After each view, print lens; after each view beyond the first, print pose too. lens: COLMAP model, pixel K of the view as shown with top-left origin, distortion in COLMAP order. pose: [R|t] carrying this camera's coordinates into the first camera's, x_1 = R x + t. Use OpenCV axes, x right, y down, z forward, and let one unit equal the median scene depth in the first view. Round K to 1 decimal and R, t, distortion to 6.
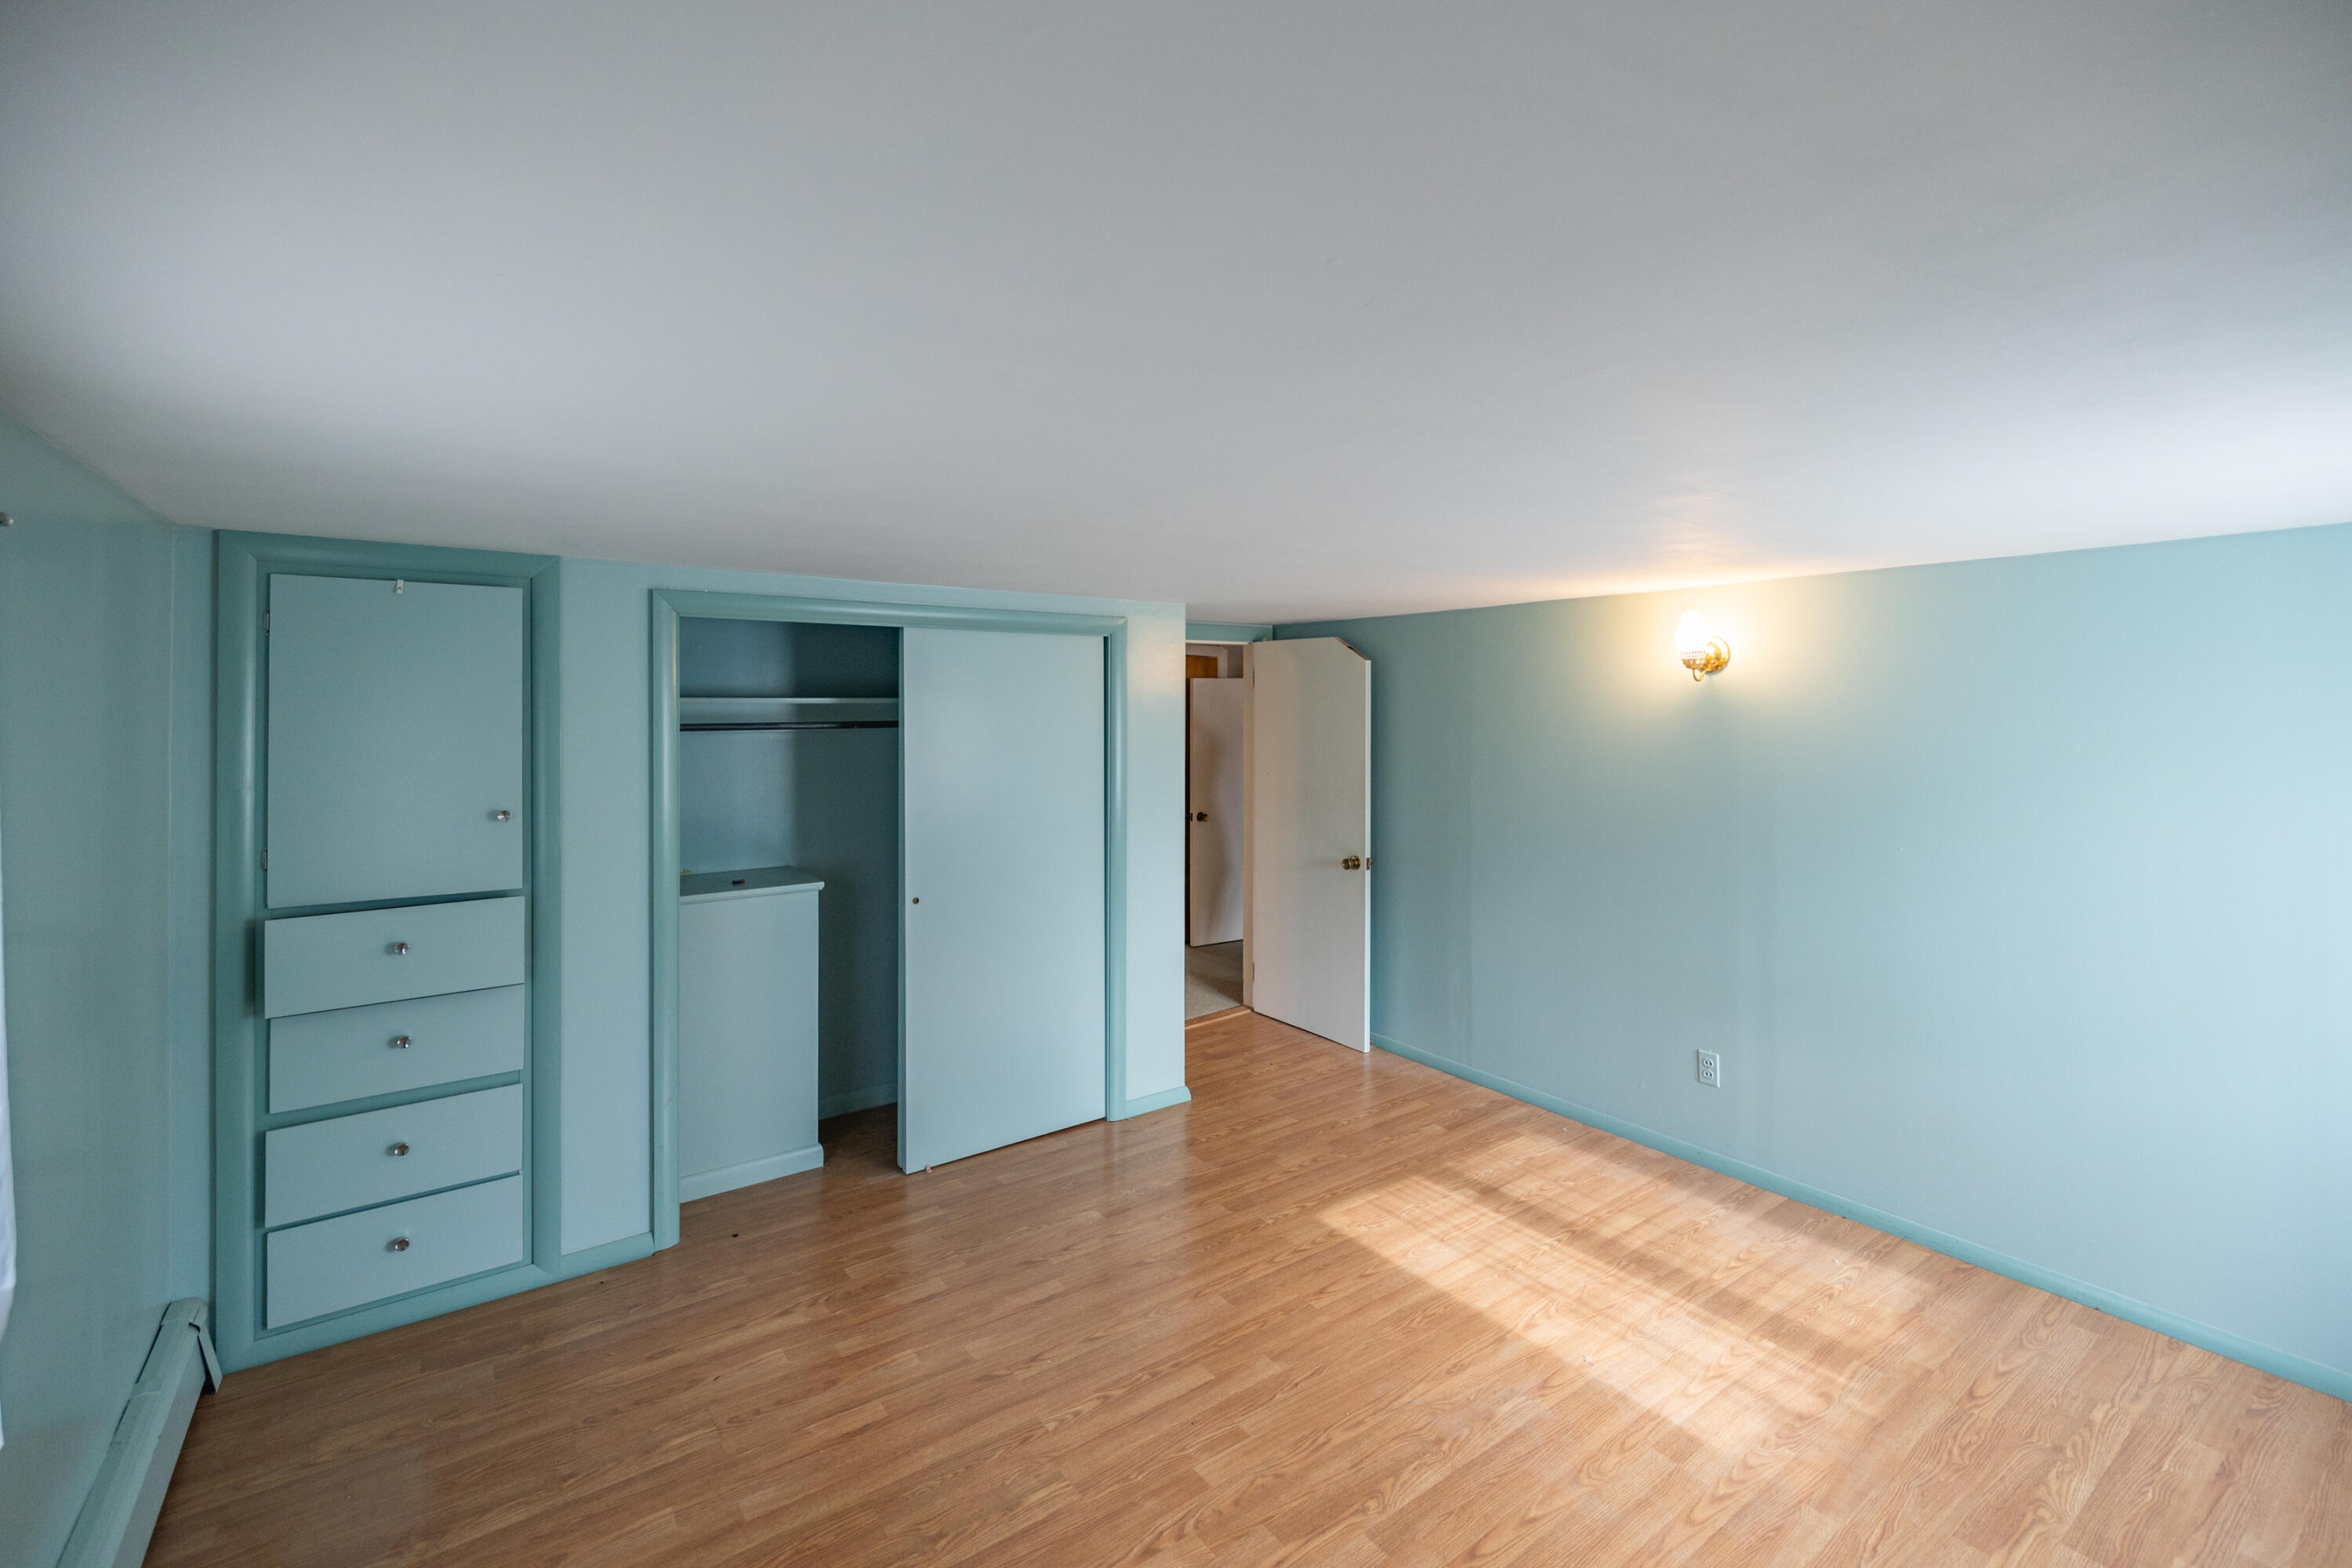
lens RADIAL K [[1011.1, 0, 1175.9], [0, 1011.1, 699.1], [0, 0, 1]] dist [0.002078, -0.000120]
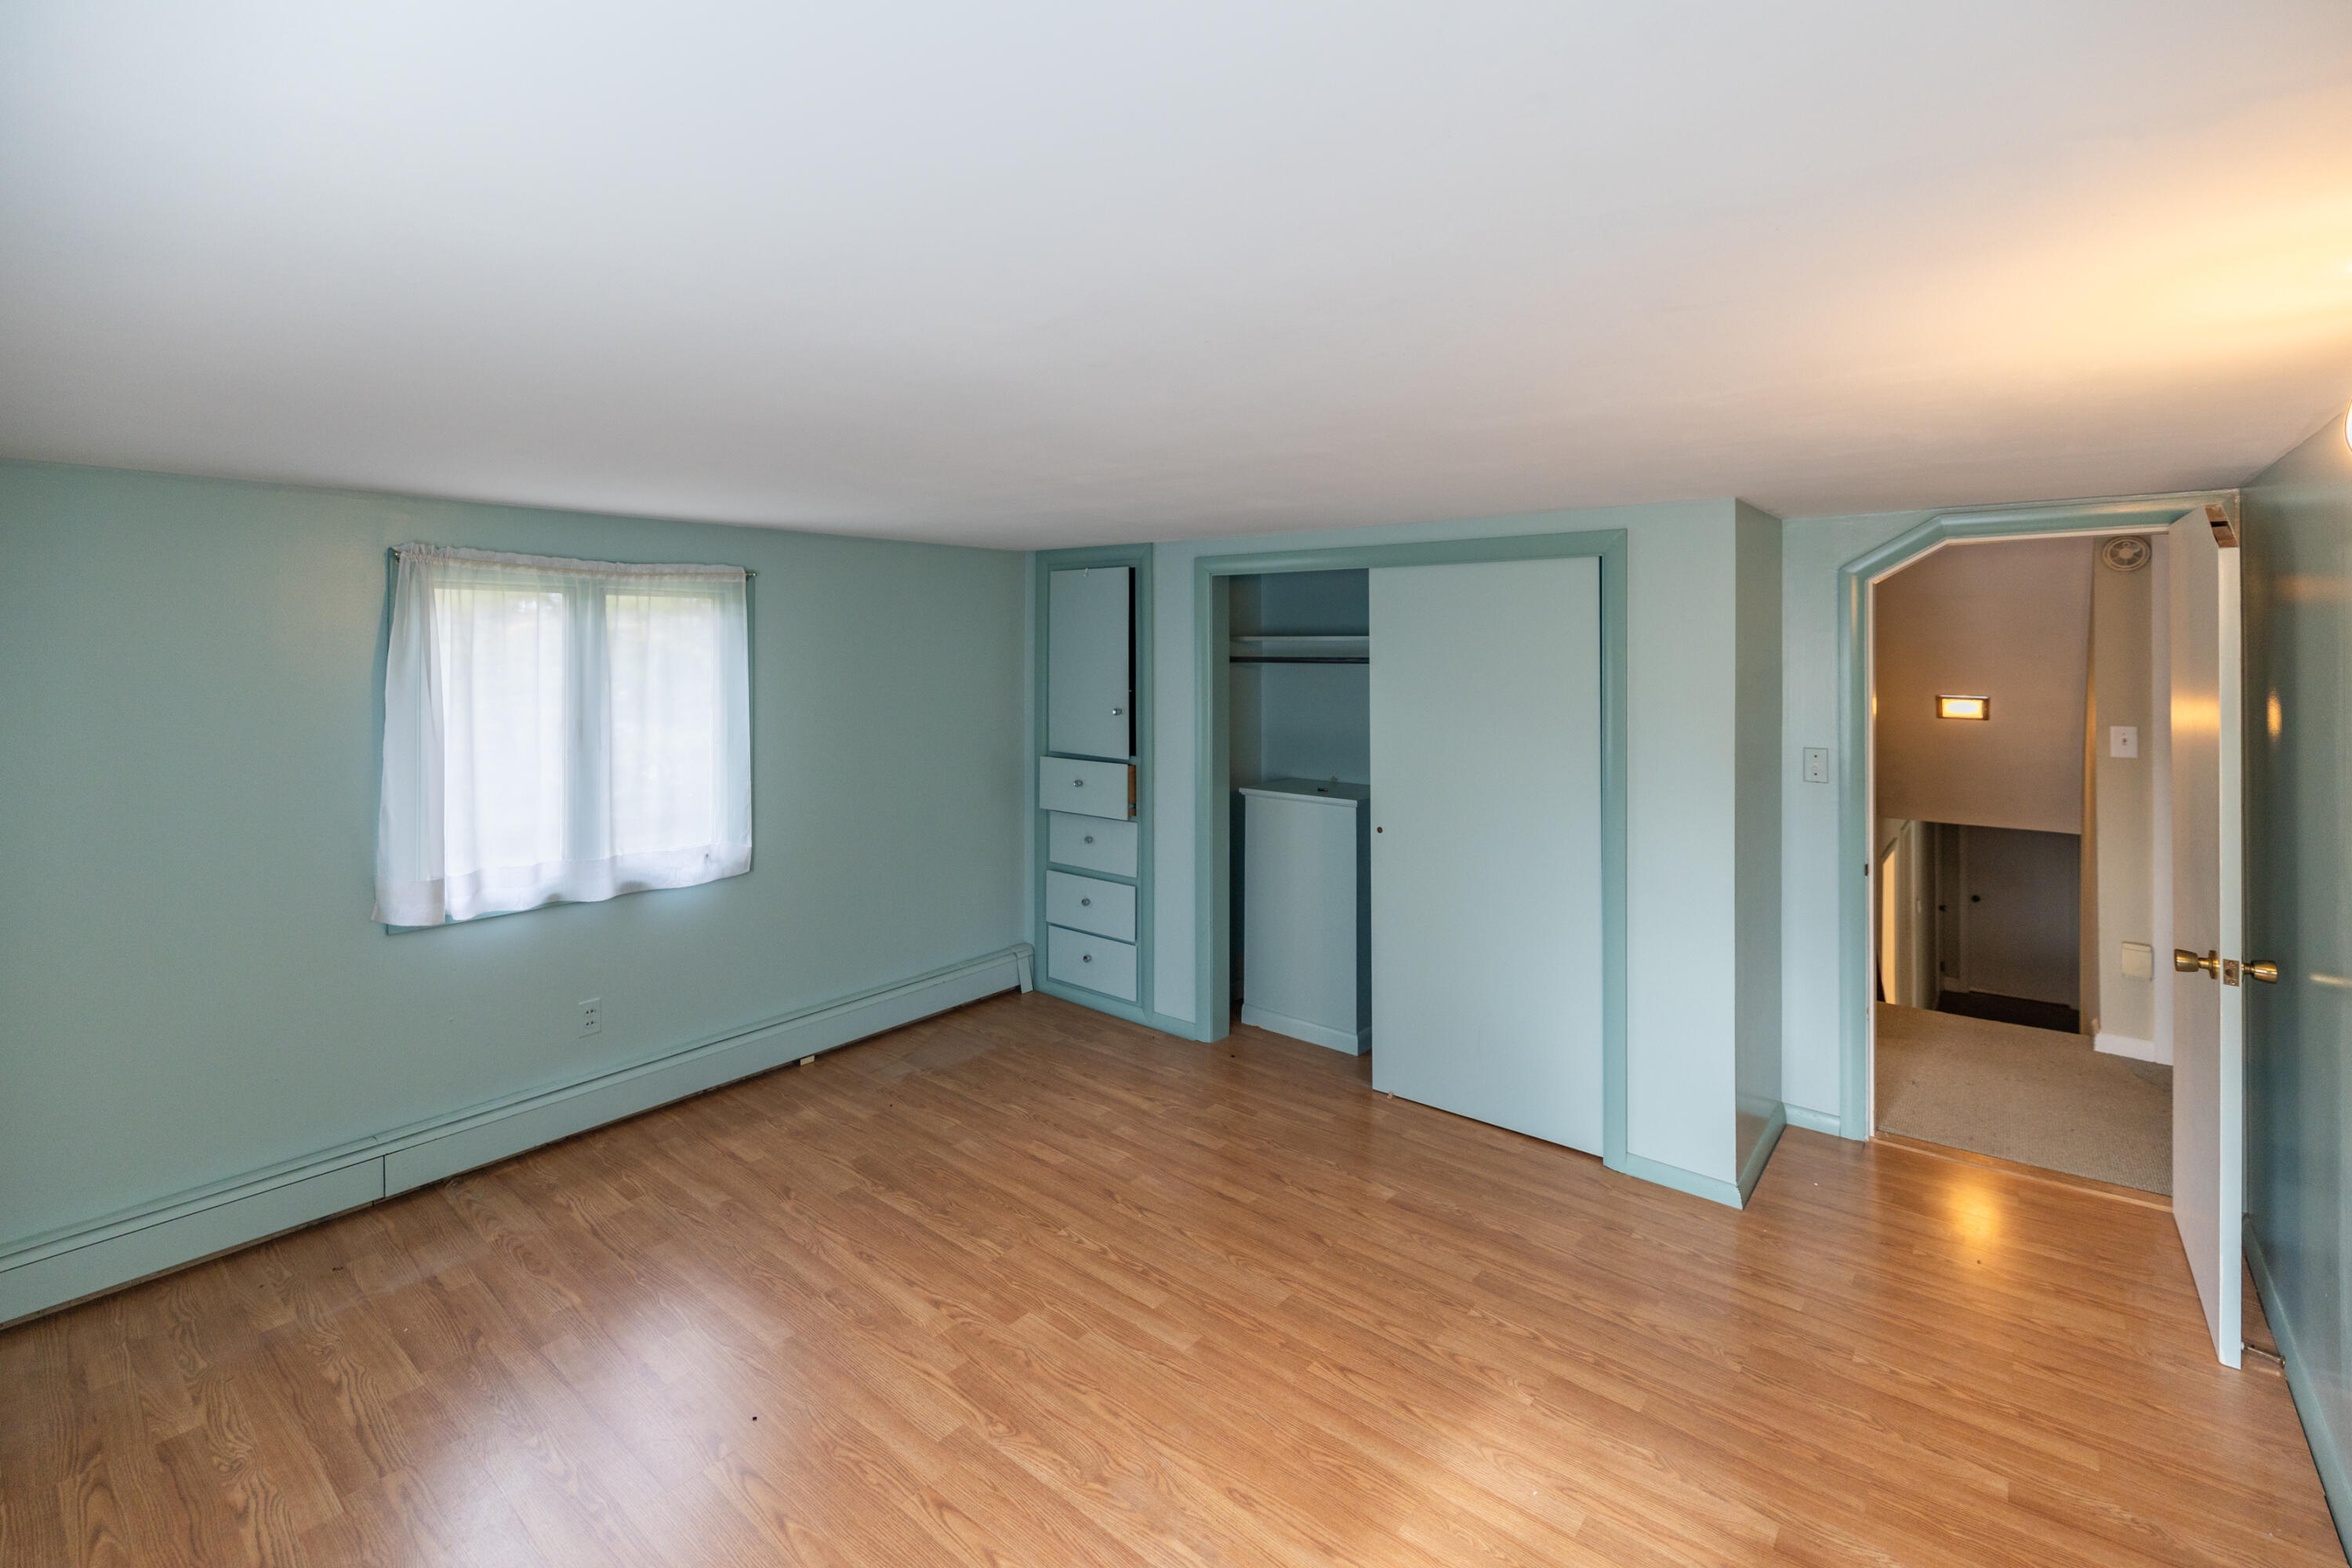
lens RADIAL K [[1042.1, 0, 1181.8], [0, 1042.1, 638.3], [0, 0, 1]] dist [0.001921, 0.000102]
pose [[0.256482, -0.006650, -0.966526, 1.061108], [0.002211, 0.999978, -0.006294, 0.012219], [0.966546, -0.000523, 0.256491, 0.770319]]
